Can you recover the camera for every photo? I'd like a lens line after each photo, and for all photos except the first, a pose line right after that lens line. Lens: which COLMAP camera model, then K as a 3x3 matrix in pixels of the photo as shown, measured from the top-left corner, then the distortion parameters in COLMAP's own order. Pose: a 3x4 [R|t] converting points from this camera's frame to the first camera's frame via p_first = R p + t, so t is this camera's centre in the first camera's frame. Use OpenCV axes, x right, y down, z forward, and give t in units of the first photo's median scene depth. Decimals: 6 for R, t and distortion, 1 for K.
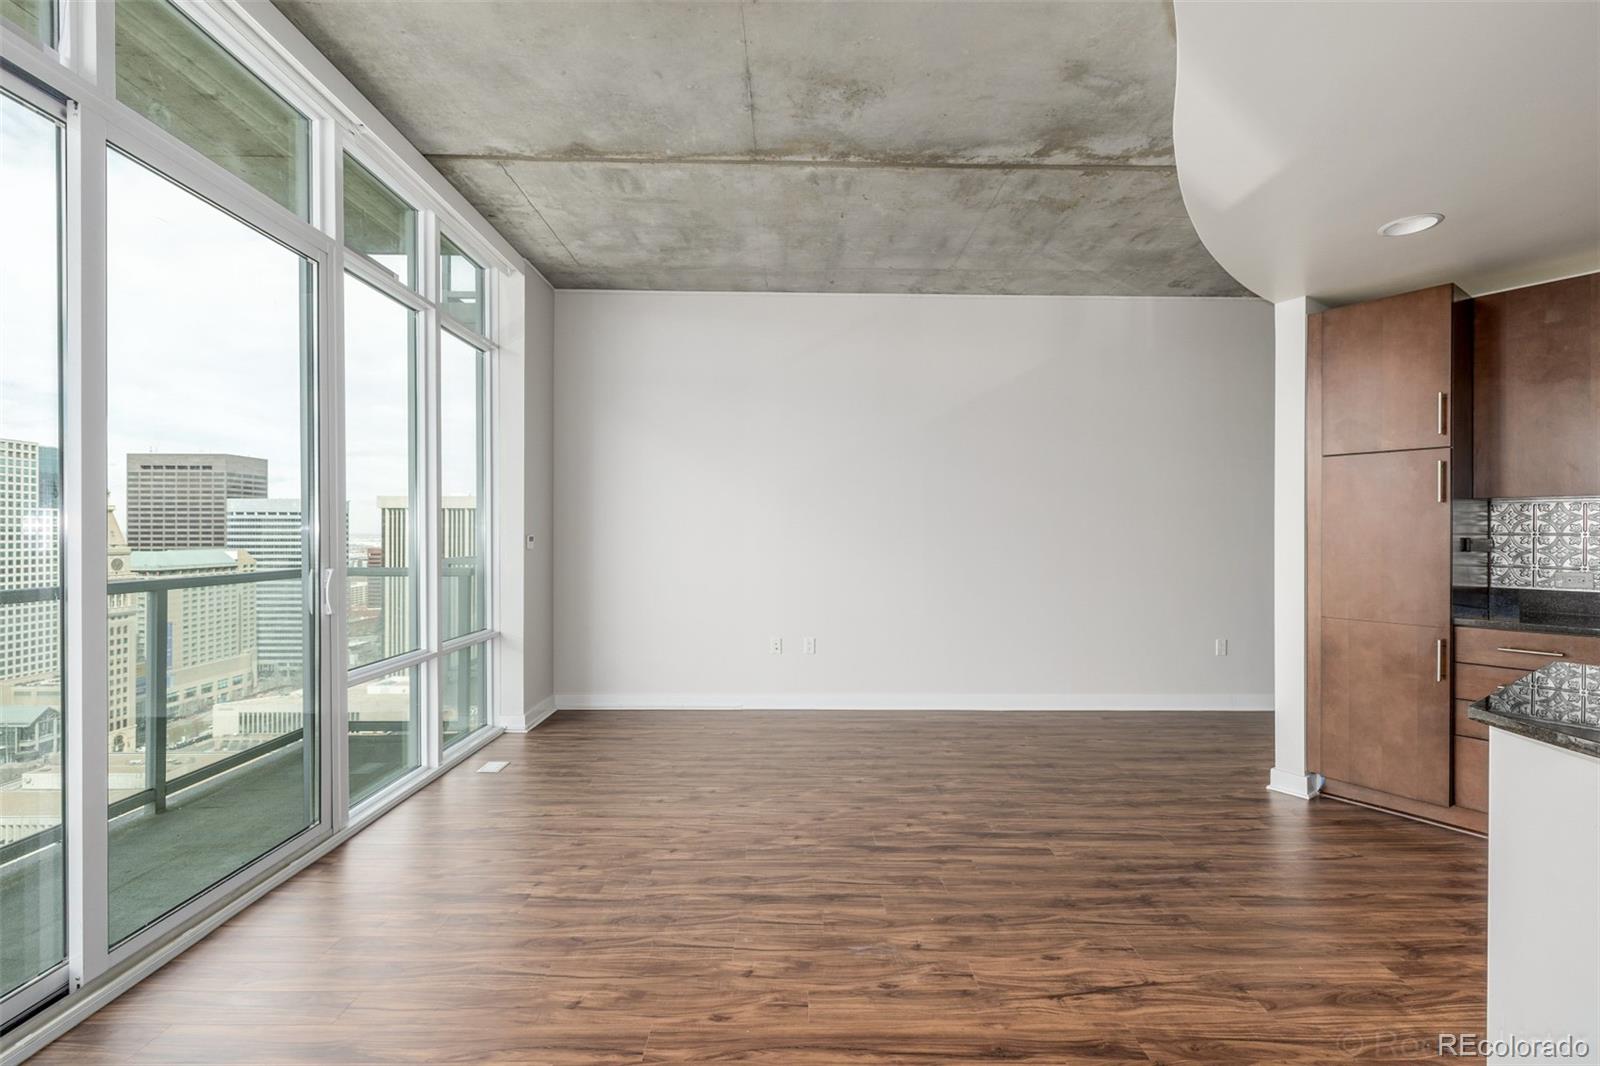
lens RADIAL K [[672.1, 0, 798.5], [0, 672.1, 532.1], [0, 0, 1]] dist [0.001790, 0.000153]
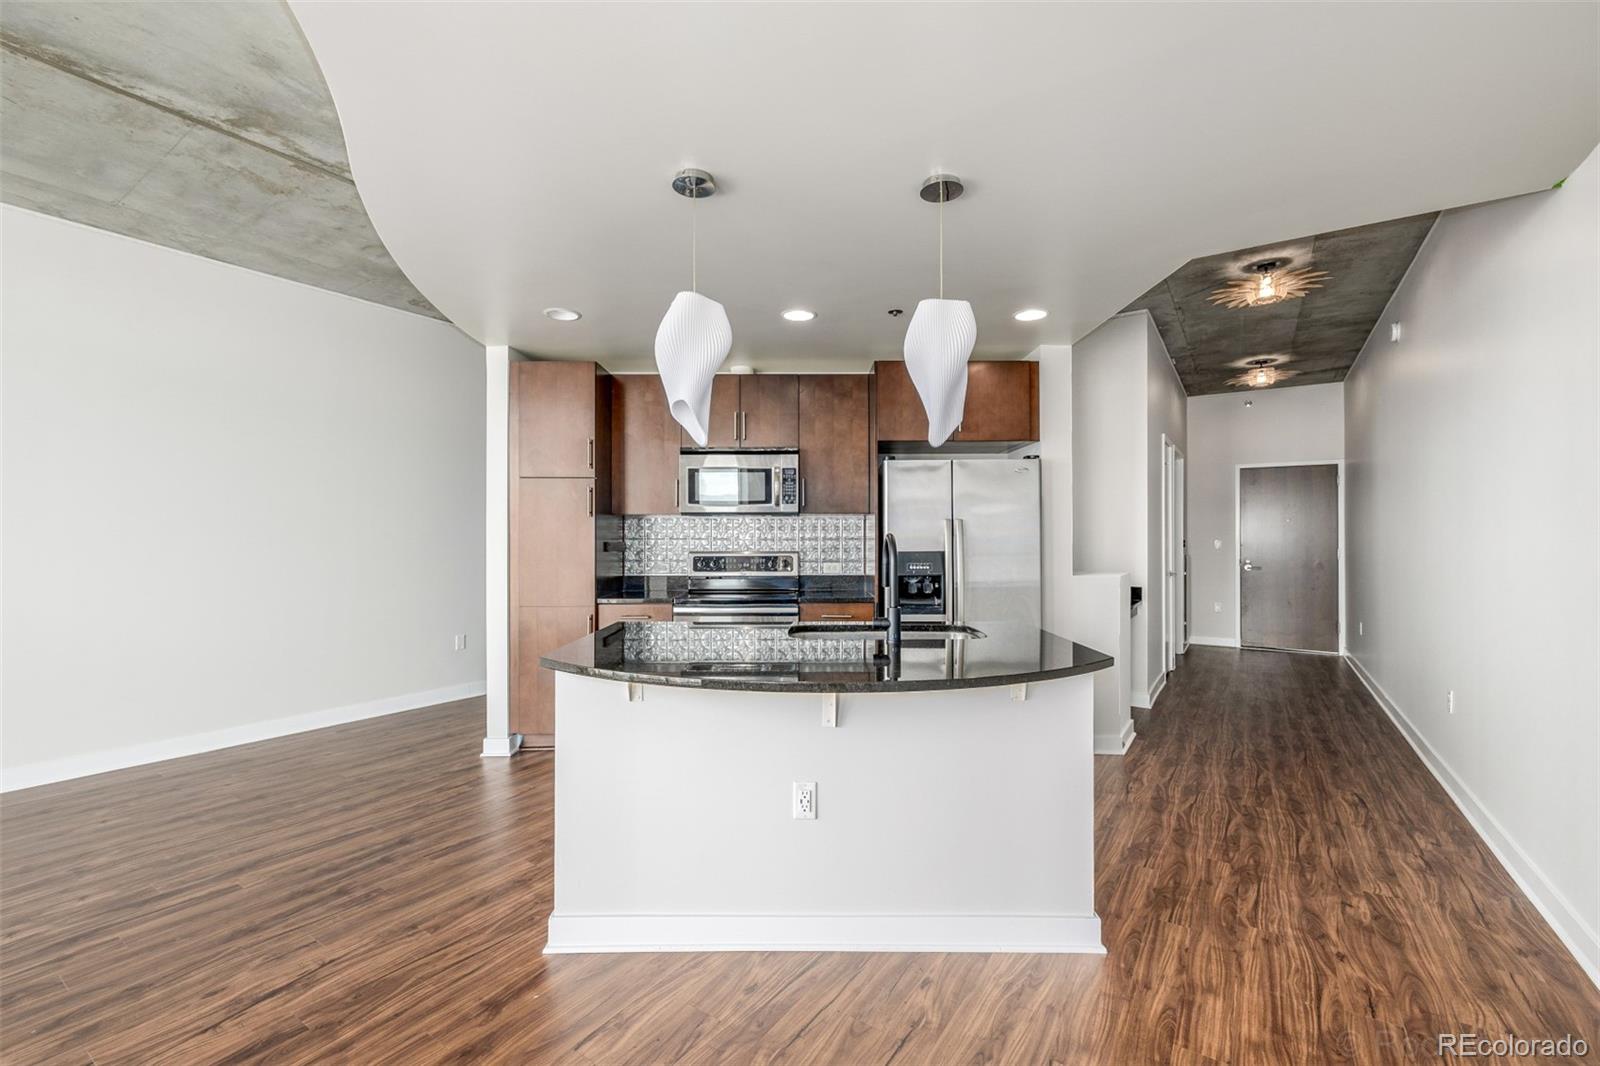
lens RADIAL K [[680.4, 0, 798.9], [0, 680.4, 532.1], [0, 0, 1]] dist [0.001247, 0.000057]
pose [[0.564958, 0.001371, 0.825119, 0.032328], [0.002814, 0.999990, -0.003588, -0.005838], [-0.825115, 0.004349, 0.564948, -0.146992]]
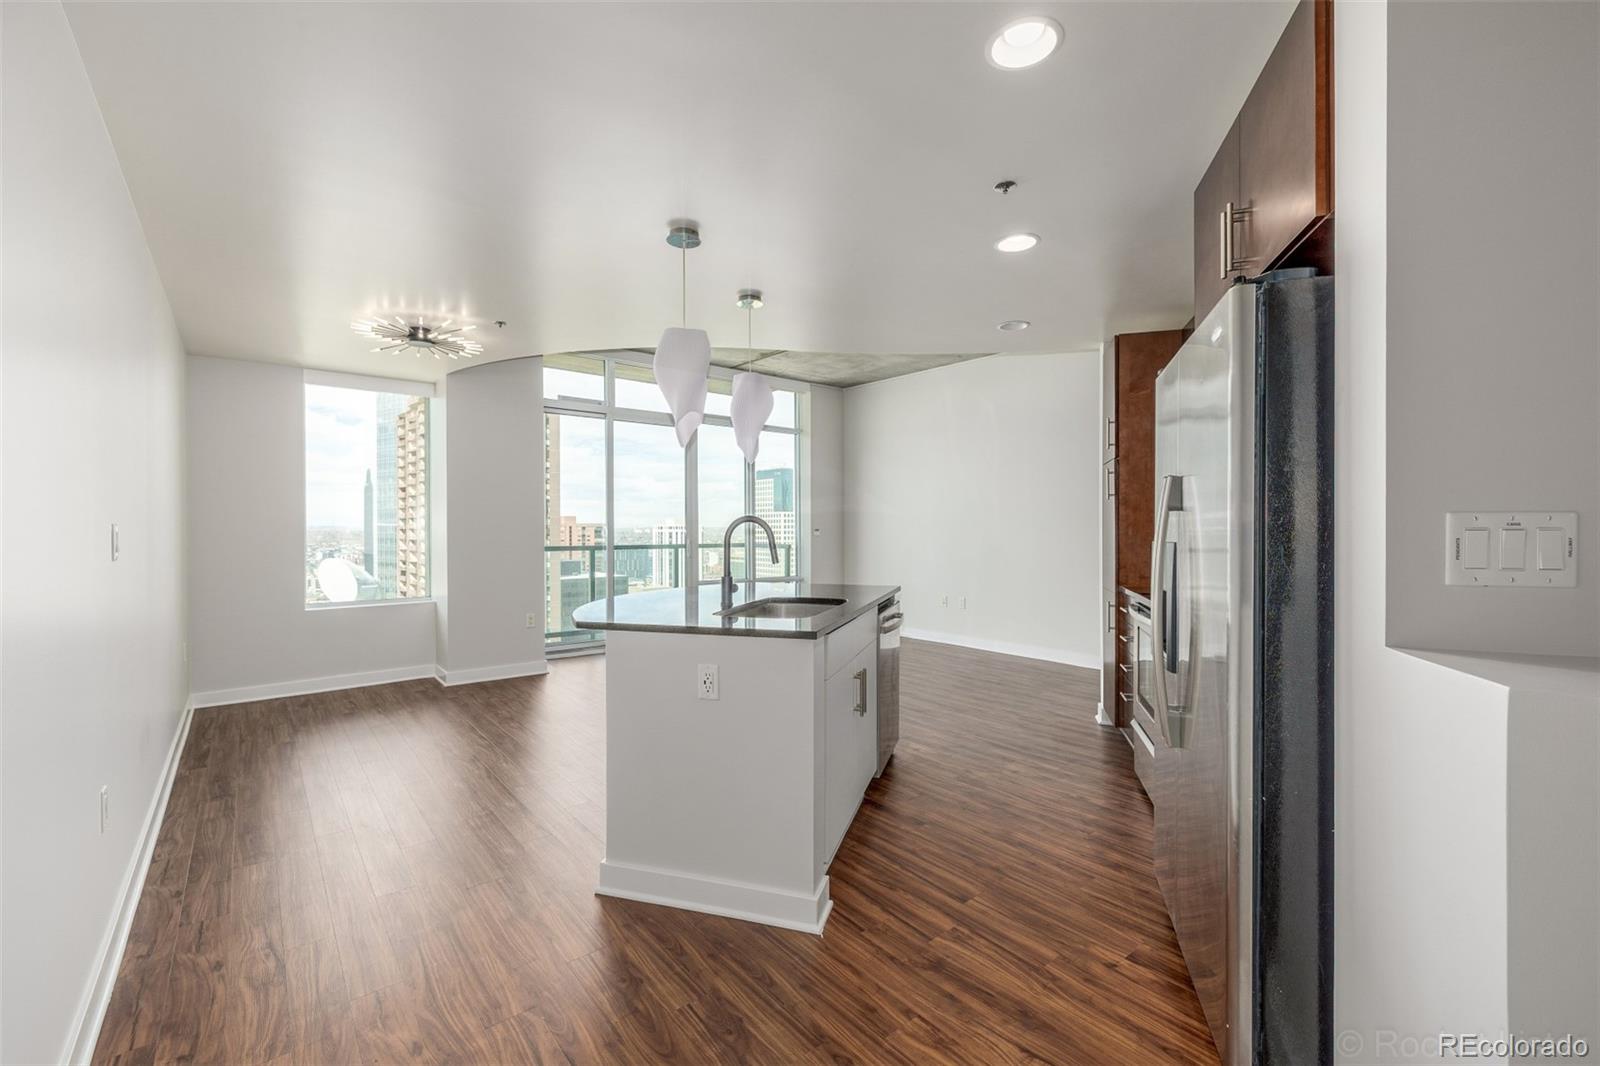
lens RADIAL K [[680.4, 0, 798.9], [0, 680.4, 532.1], [0, 0, 1]] dist [0.001247, 0.000057]
pose [[0.621315, 0.001262, -0.783560, 1.524369], [0.002739, 0.999989, 0.003782, 0.015392], [0.783556, -0.004496, 0.621305, -0.304365]]
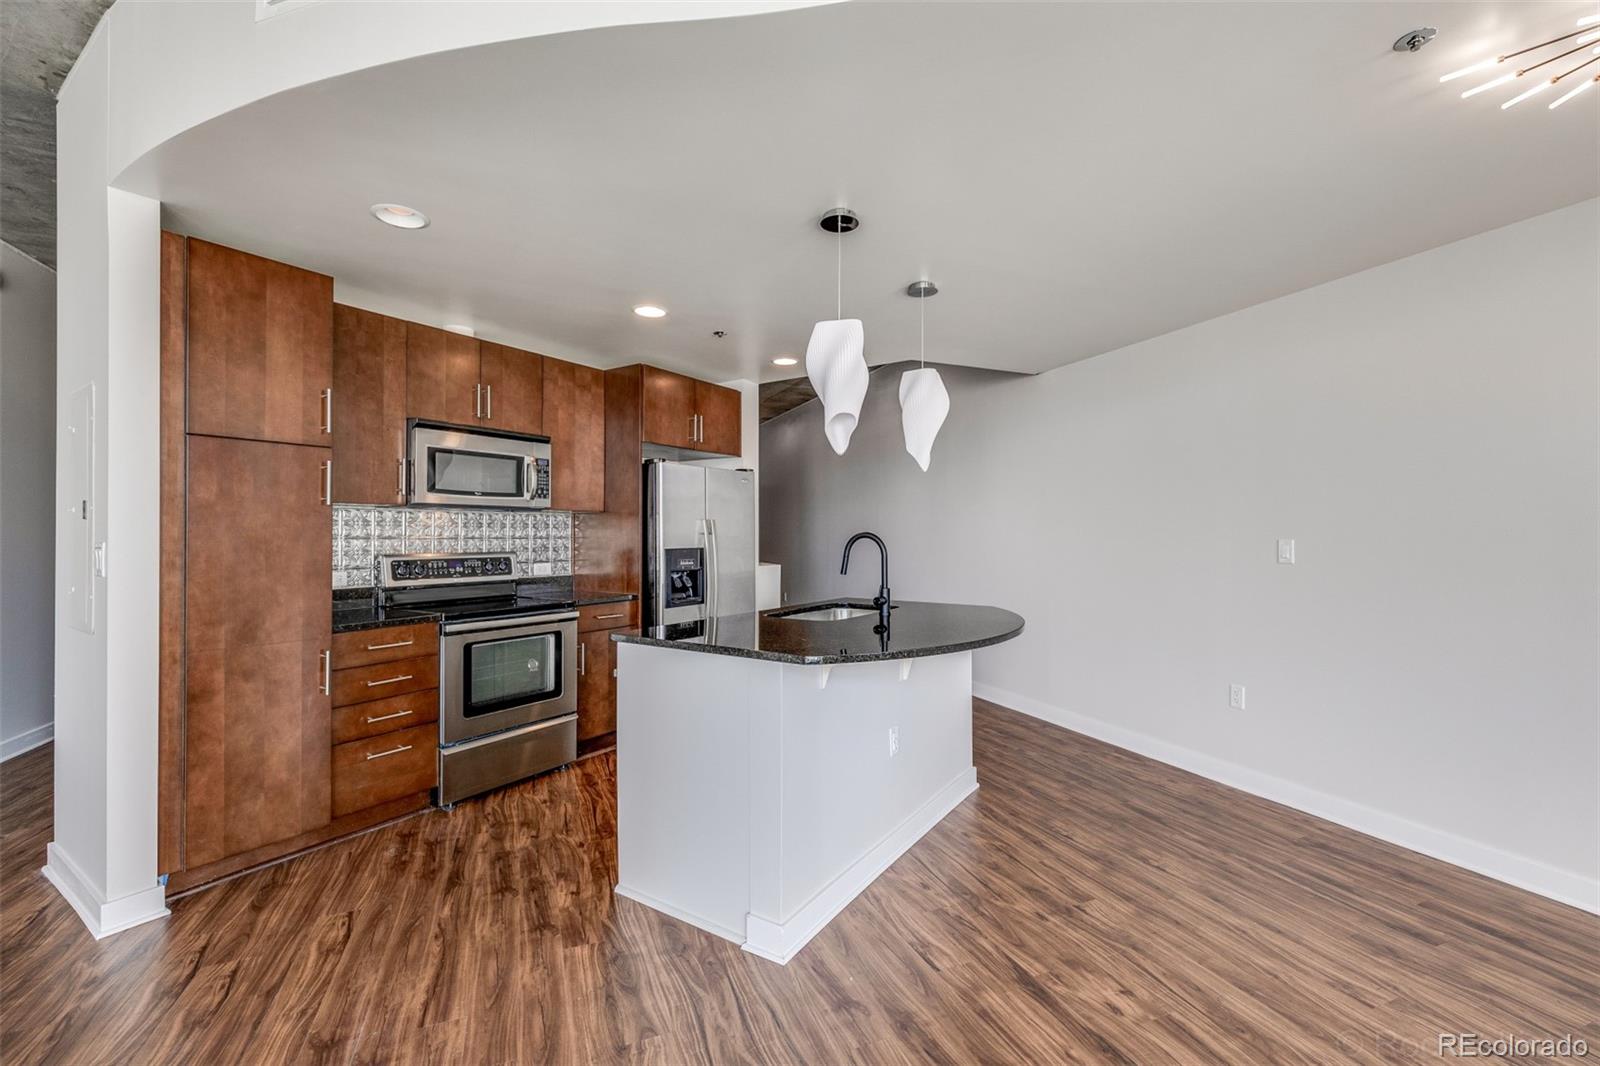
lens RADIAL K [[676.4, 0, 805.4], [0, 676.4, 533.1], [0, 0, 1]] dist [0.003770, 0.000384]
pose [[-0.375775, -0.000333, 0.926711, -0.167768], [-0.001738, 0.999998, -0.000345, -0.005367], [-0.926709, -0.001740, -0.375775, 0.690461]]
